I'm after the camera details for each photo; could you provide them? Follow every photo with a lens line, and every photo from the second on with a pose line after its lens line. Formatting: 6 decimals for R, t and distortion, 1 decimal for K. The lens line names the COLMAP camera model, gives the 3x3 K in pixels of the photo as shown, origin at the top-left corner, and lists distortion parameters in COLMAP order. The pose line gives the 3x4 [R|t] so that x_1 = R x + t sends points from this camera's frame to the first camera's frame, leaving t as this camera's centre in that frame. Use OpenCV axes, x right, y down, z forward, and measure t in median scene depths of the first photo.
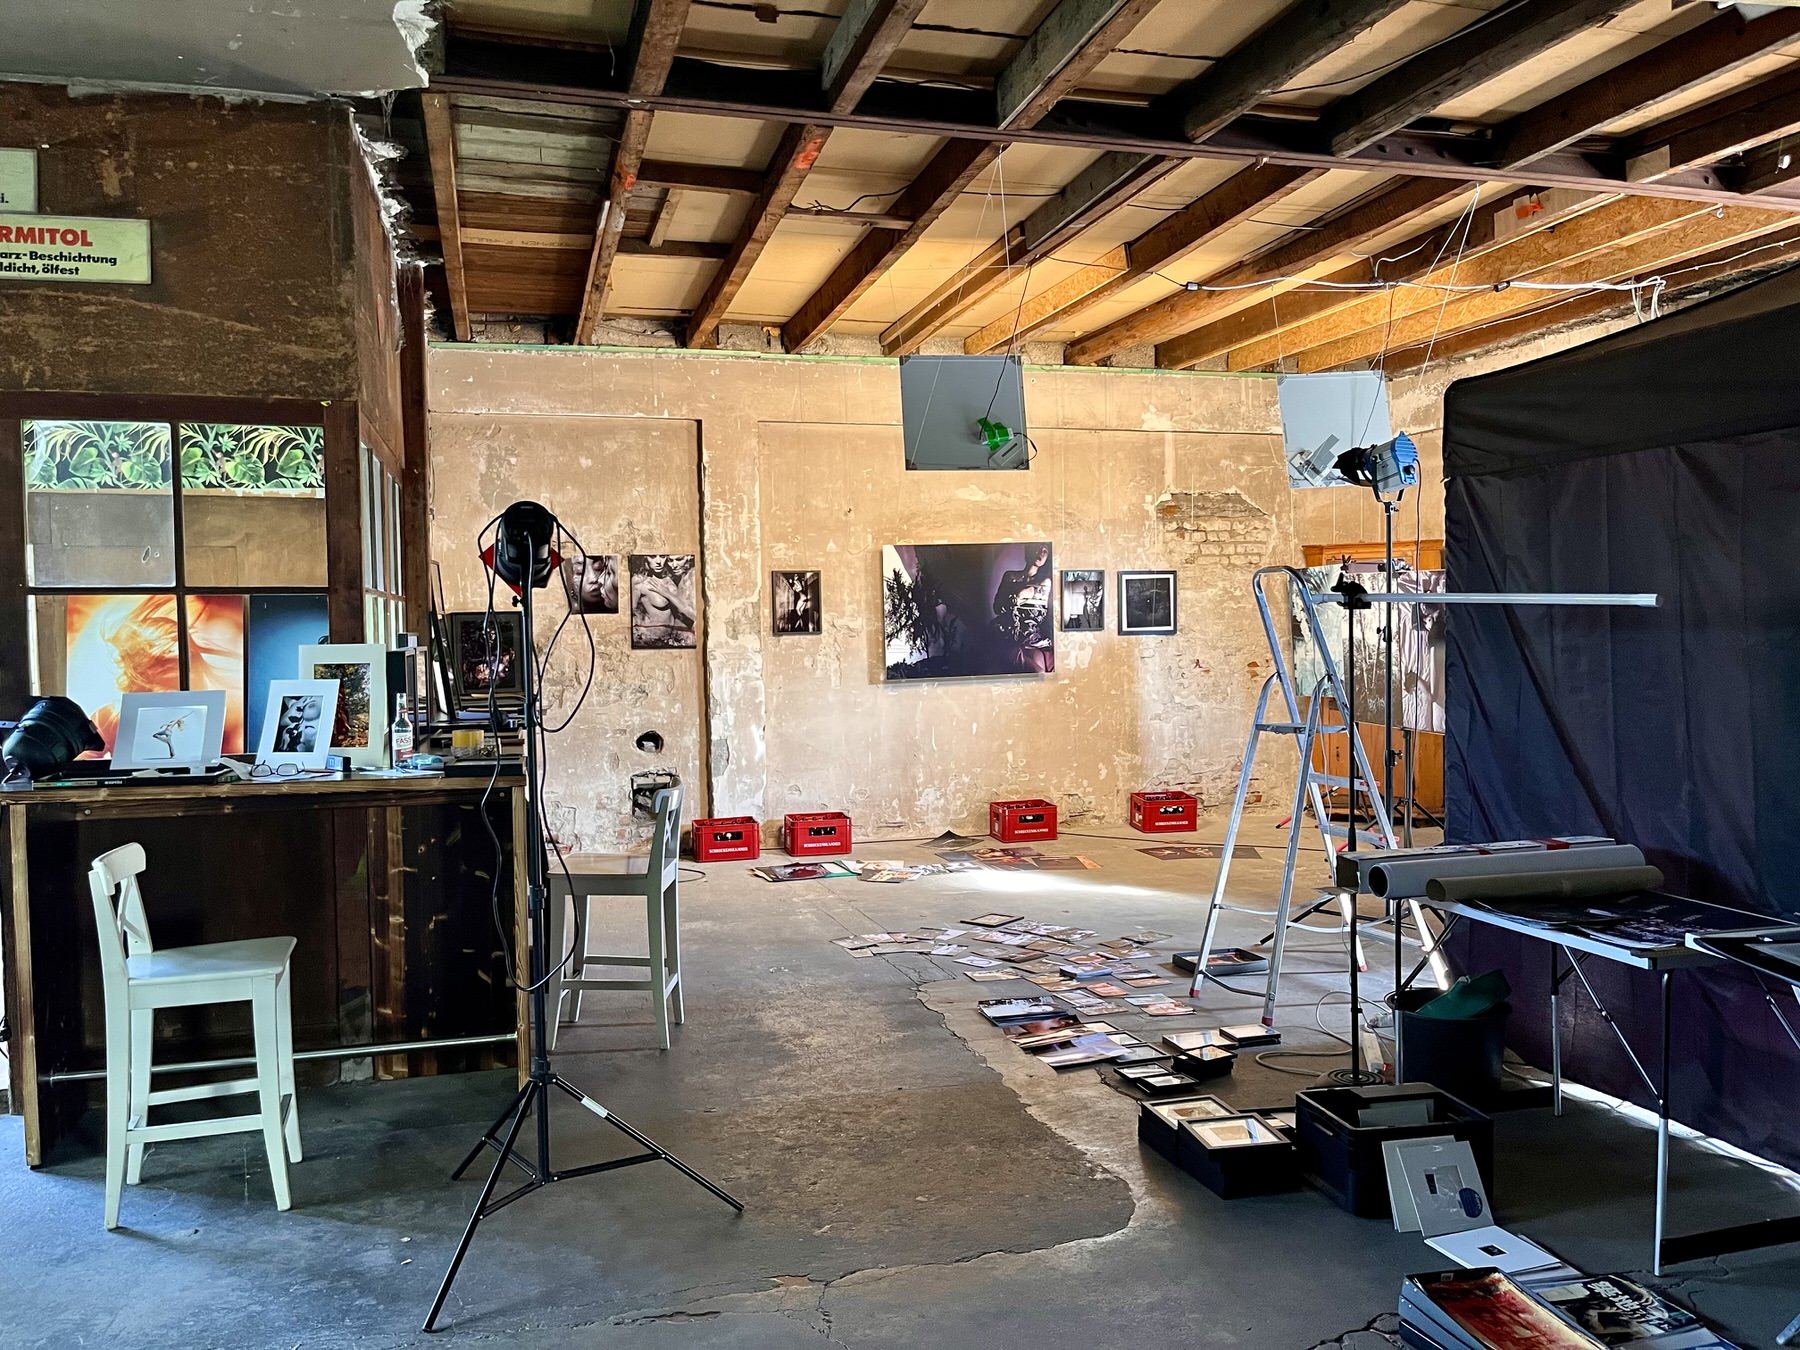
lens RADIAL K [[1368.1, 0, 900.0], [0, 1368.1, 675.0], [0, 0, 1]] dist [0.071538, -0.111868]
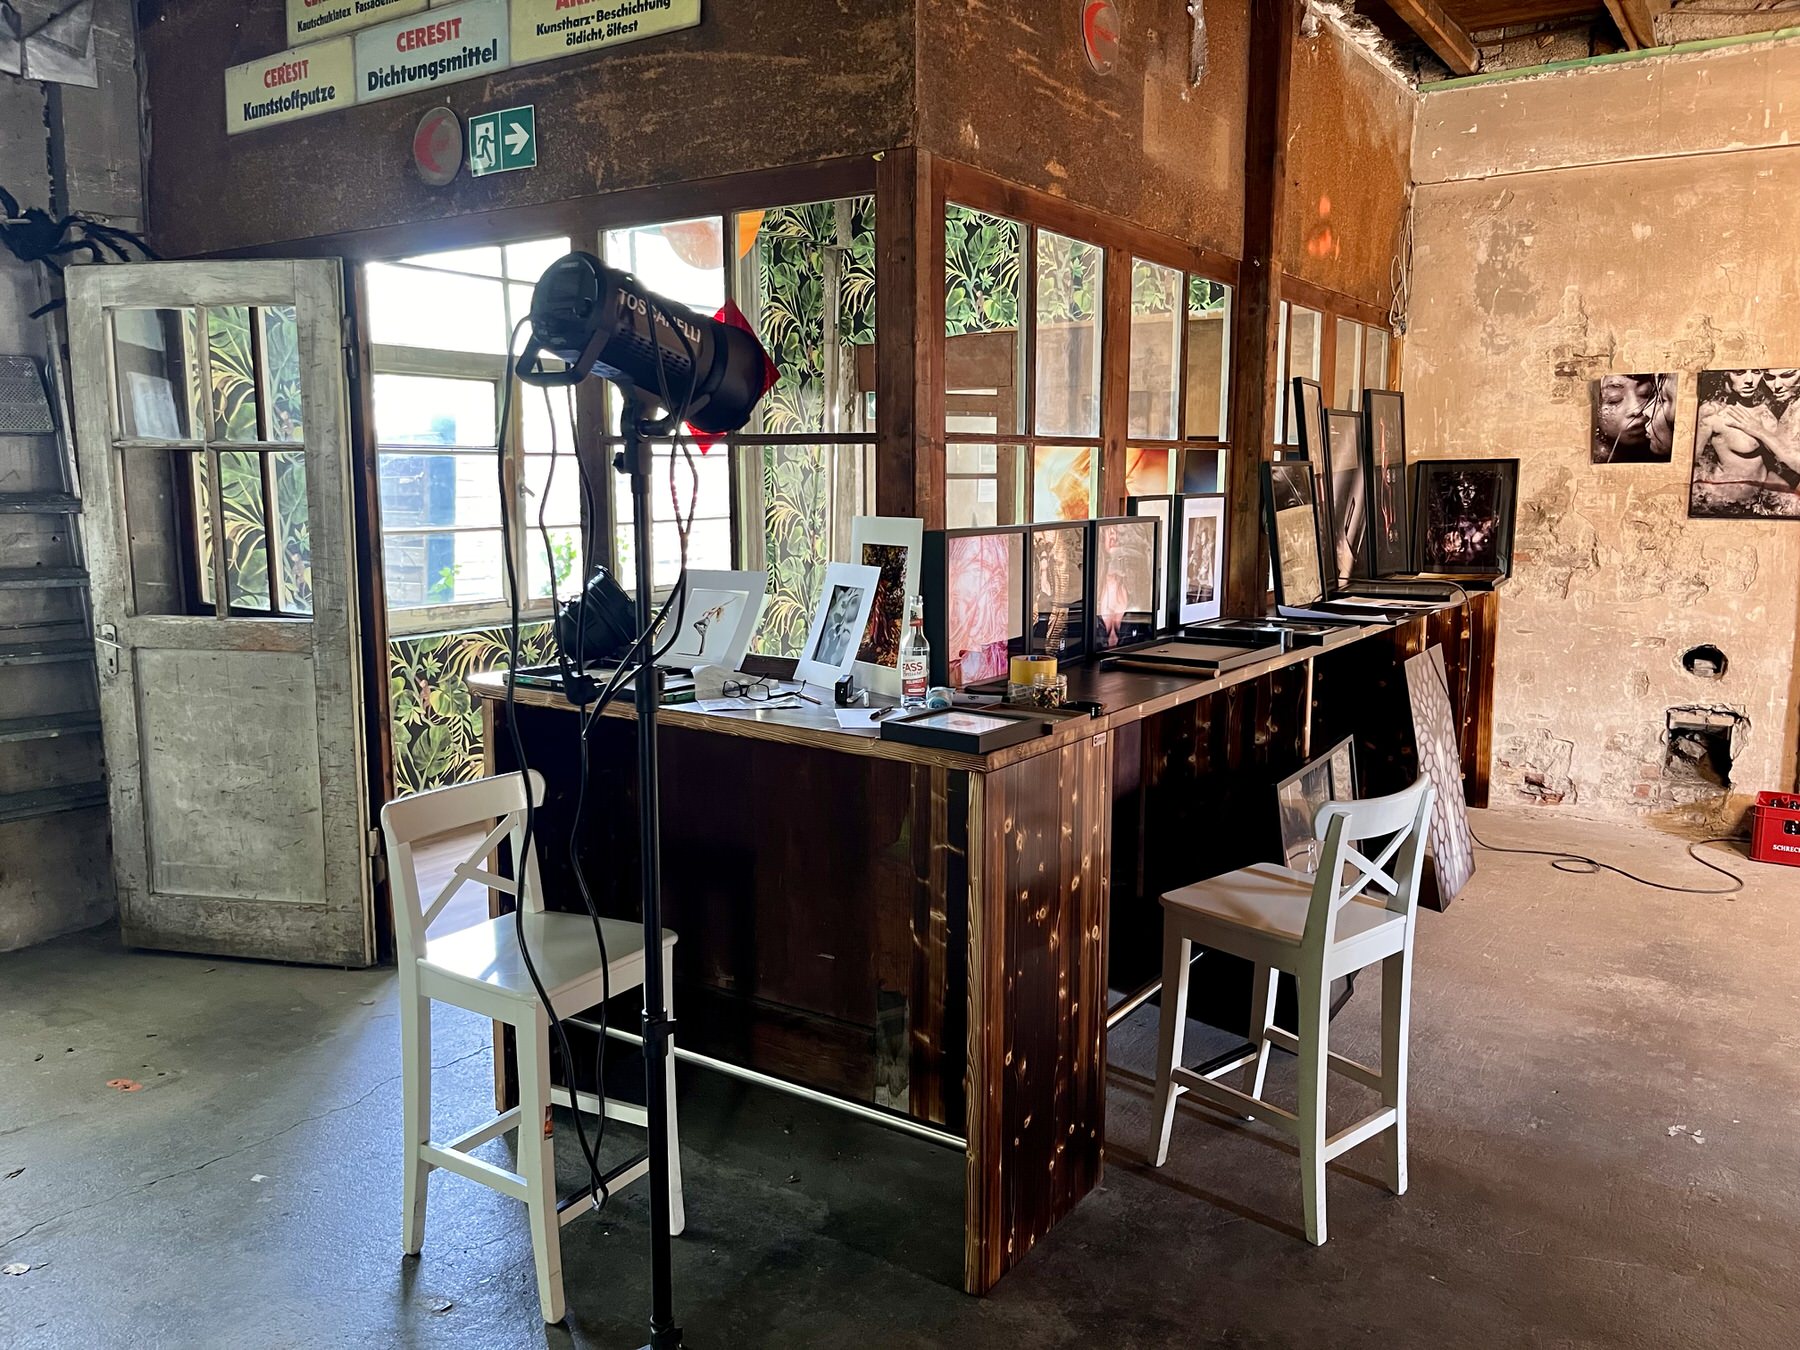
lens RADIAL K [[1368.1, 0, 900.0], [0, 1368.1, 675.0], [0, 0, 1]] dist [0.071538, -0.111868]
pose [[0.647501, 0.124641, -0.751802, 0.067063], [-0.037075, 0.990518, 0.132287, -0.017946], [0.761162, -0.057783, 0.645982, 0.285284]]
